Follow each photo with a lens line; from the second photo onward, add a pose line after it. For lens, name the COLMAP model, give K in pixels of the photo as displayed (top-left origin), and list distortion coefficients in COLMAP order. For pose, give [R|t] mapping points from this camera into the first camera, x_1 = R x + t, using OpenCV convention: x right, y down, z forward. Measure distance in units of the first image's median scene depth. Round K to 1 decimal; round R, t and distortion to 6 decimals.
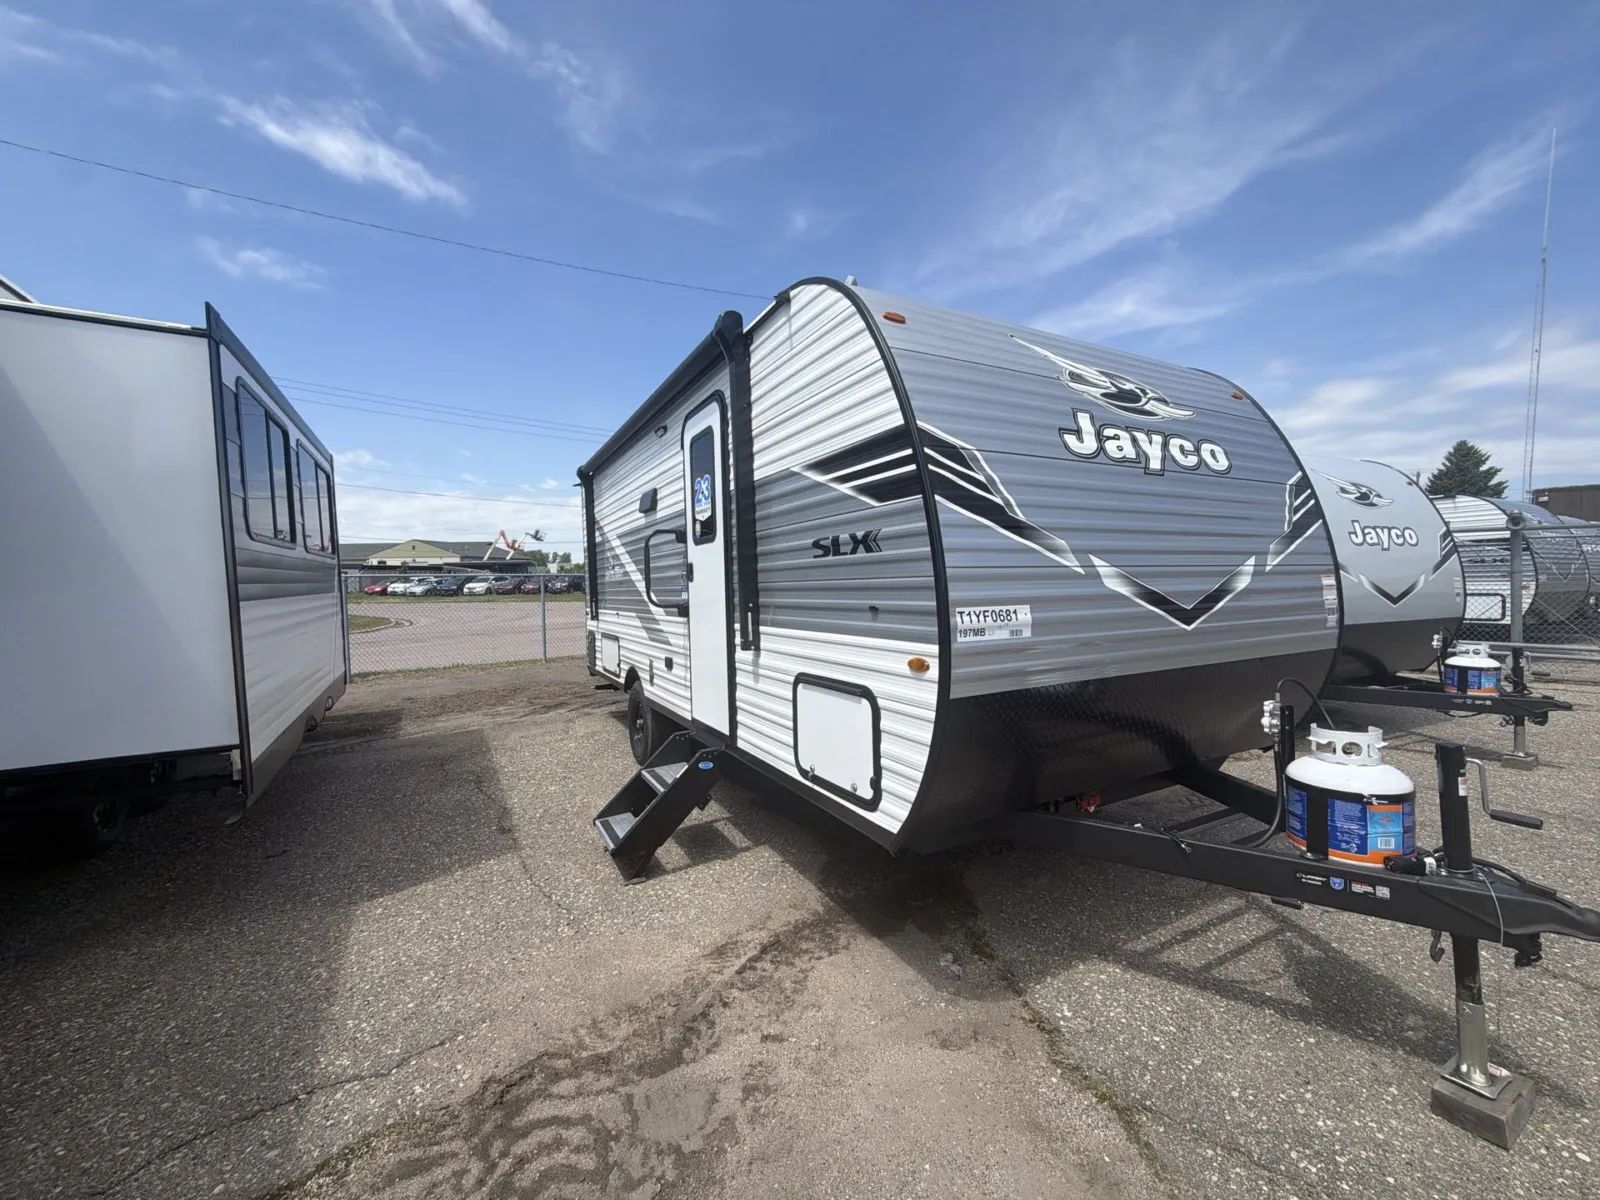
lens RADIAL K [[628.2, 0, 809.5], [0, 628.2, 611.4], [0, 0, 1]] dist [-0.028313, 0.001487]
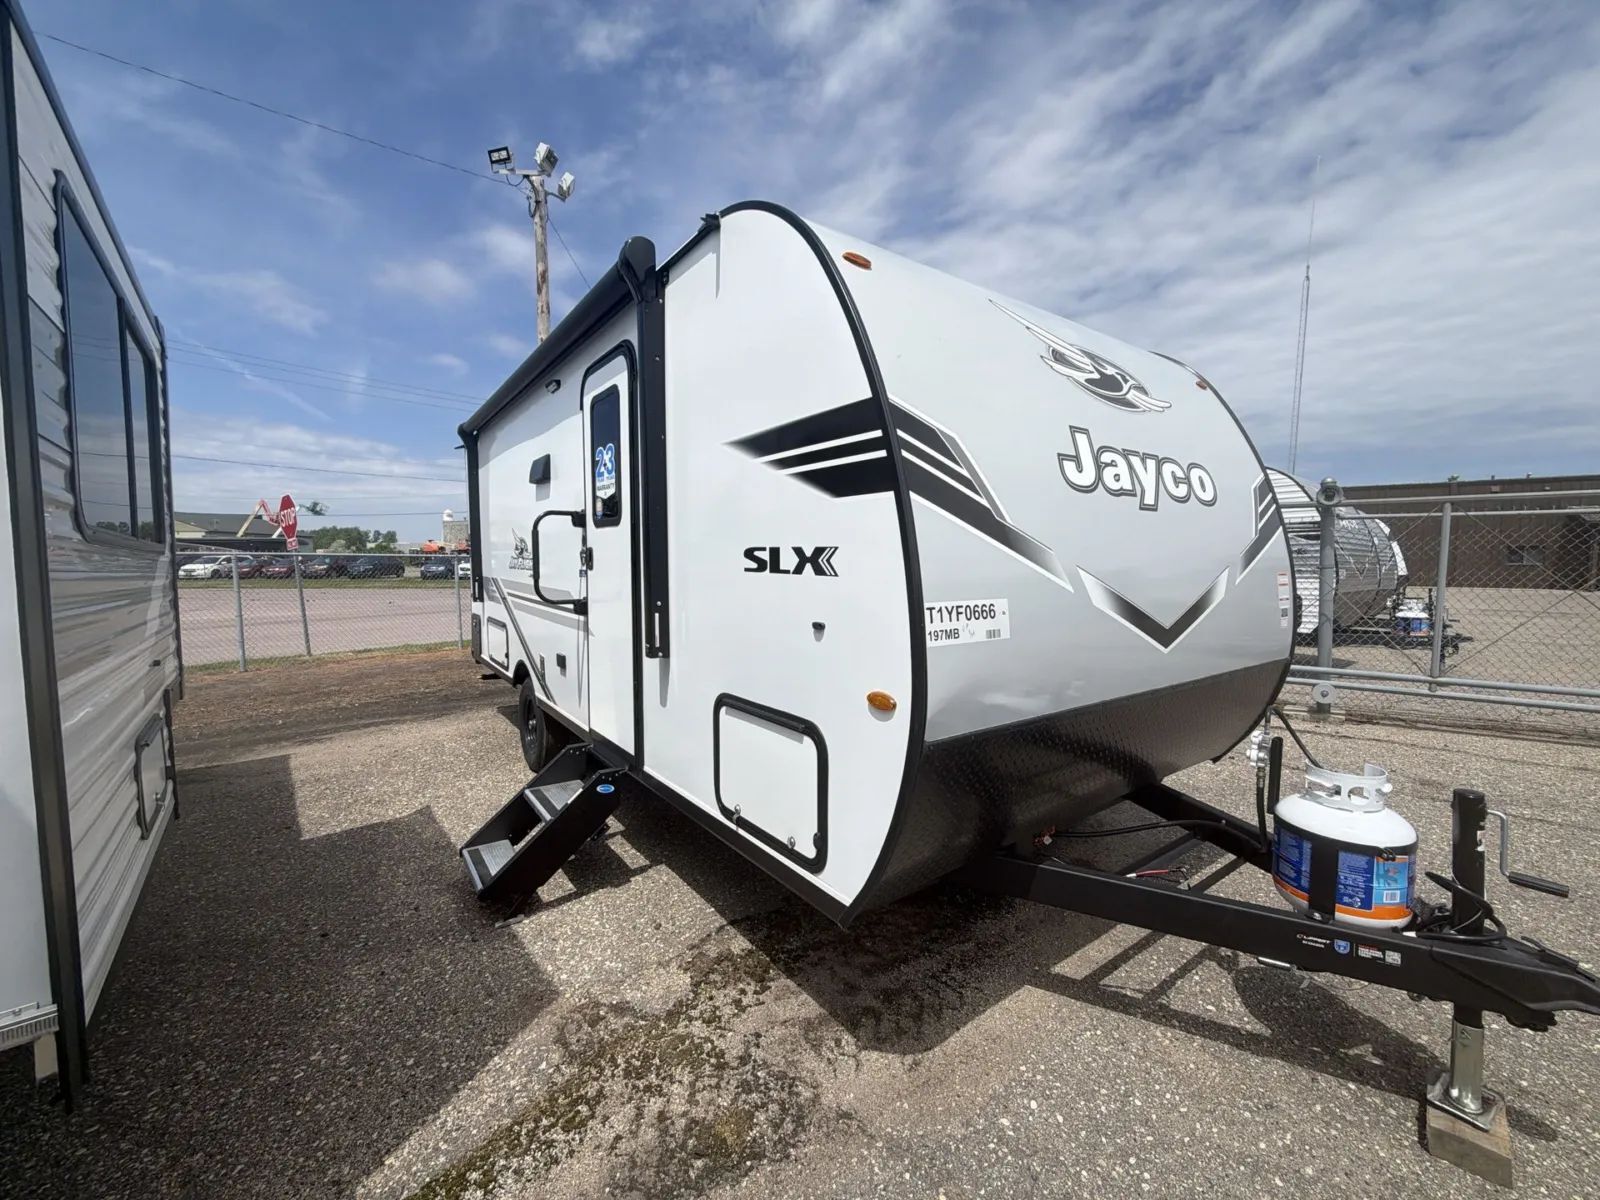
lens RADIAL K [[628.2, 0, 804.8], [0, 628.2, 599.0], [0, 0, 1]] dist [-0.028313, 0.001487]
pose [[0.990685, 0.012165, 0.135631, -0.024085], [-0.015945, 0.999513, 0.026818, -0.050859], [-0.135238, -0.028731, 0.990396, 0.178543]]
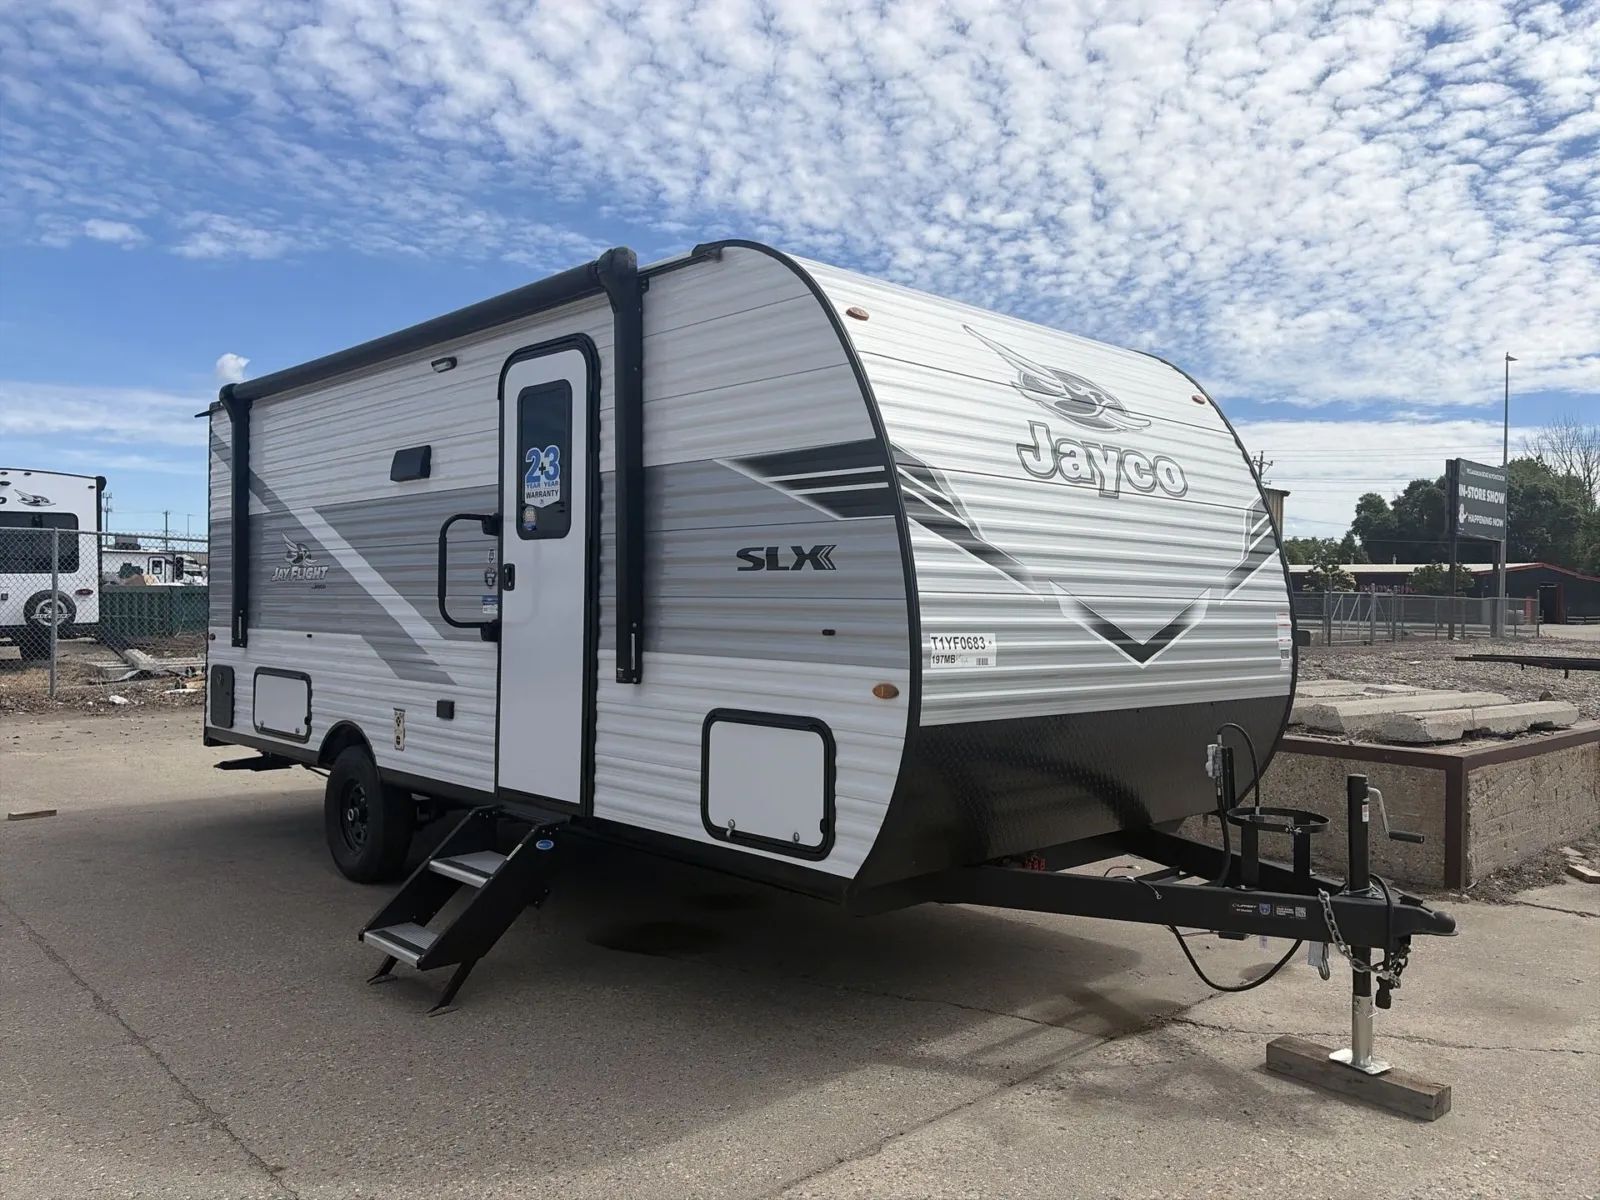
lens RADIAL K [[1223.3, 0, 800.6], [0, 1223.3, 582.2], [0, 0, 1]] dist [-0.030511, -0.017399]
pose [[0.962777, 0.041588, 0.267077, -0.348276], [-0.025514, 0.997663, -0.063379, 0.031192], [-0.269089, 0.054205, 0.961589, -0.582474]]
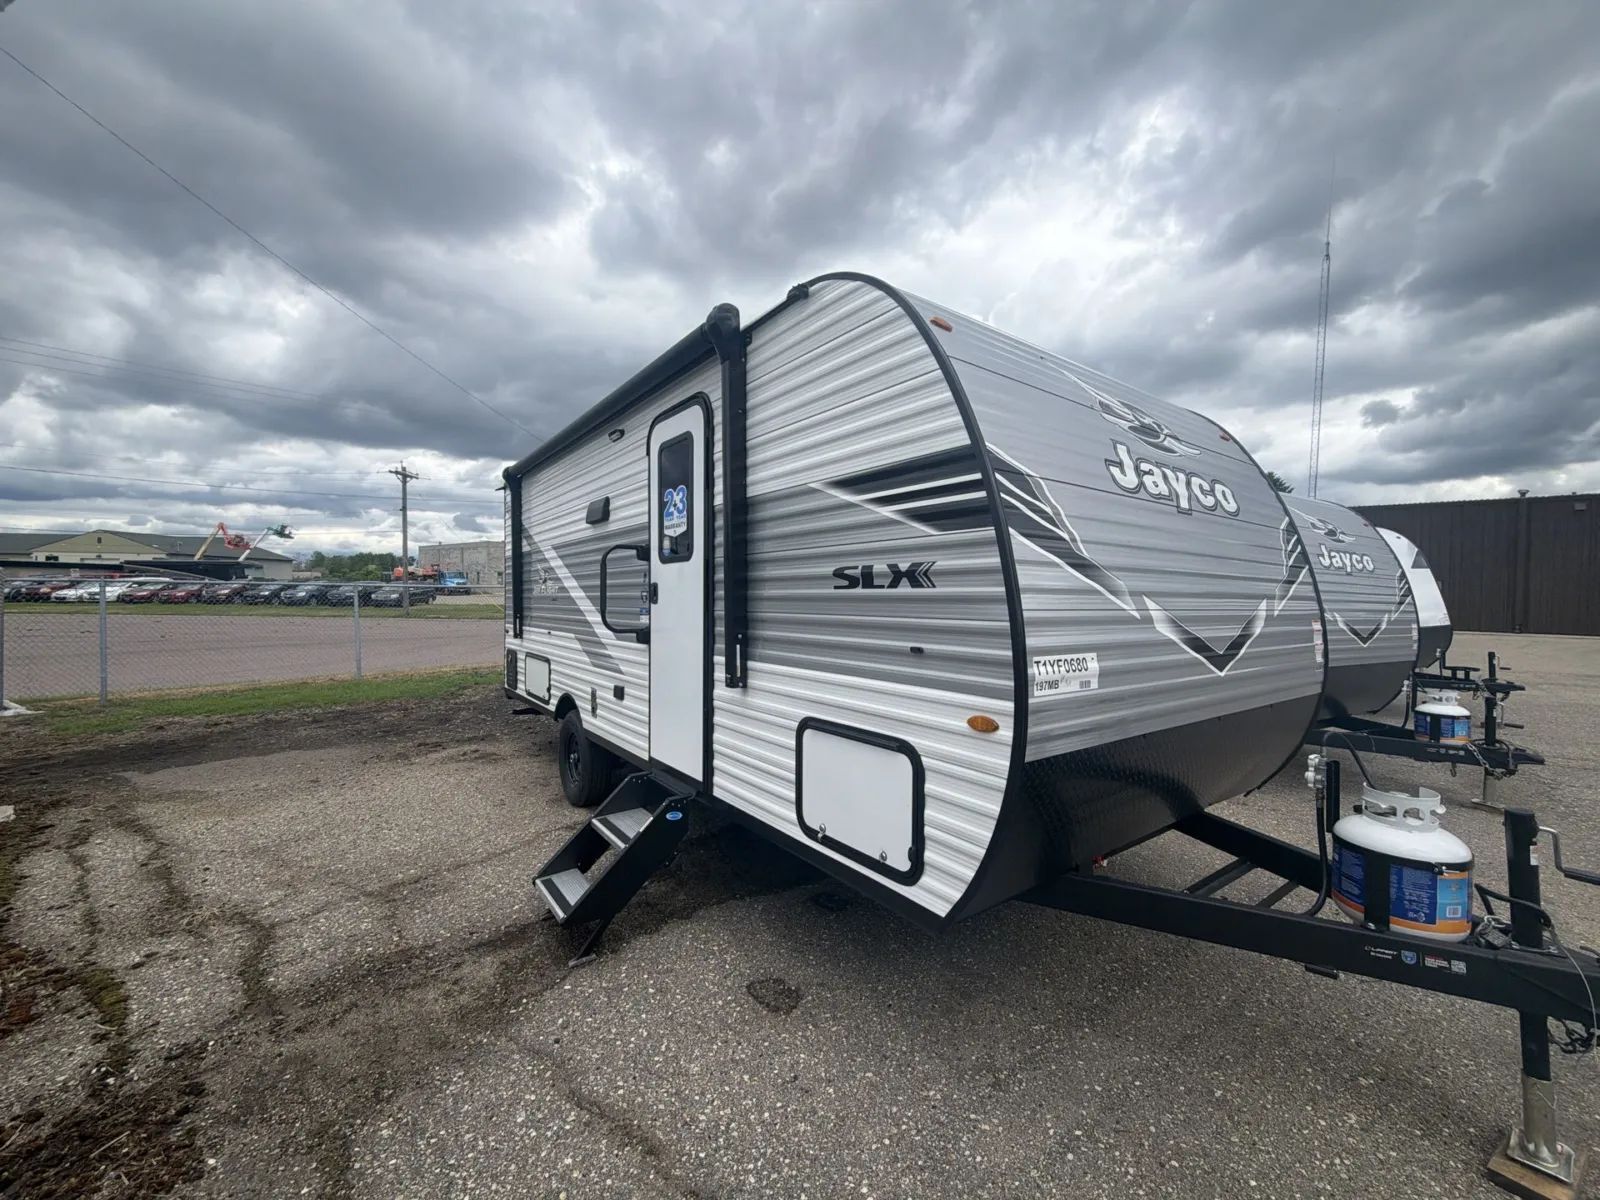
lens RADIAL K [[628.2, 0, 797.1], [0, 628.2, 606.4], [0, 0, 1]] dist [-0.028313, 0.001487]
pose [[0.990925, 0.030658, 0.130876, -0.152453], [-0.026441, 0.999077, -0.033839, -0.028068], [-0.131793, 0.030071, 0.990821, 0.133299]]
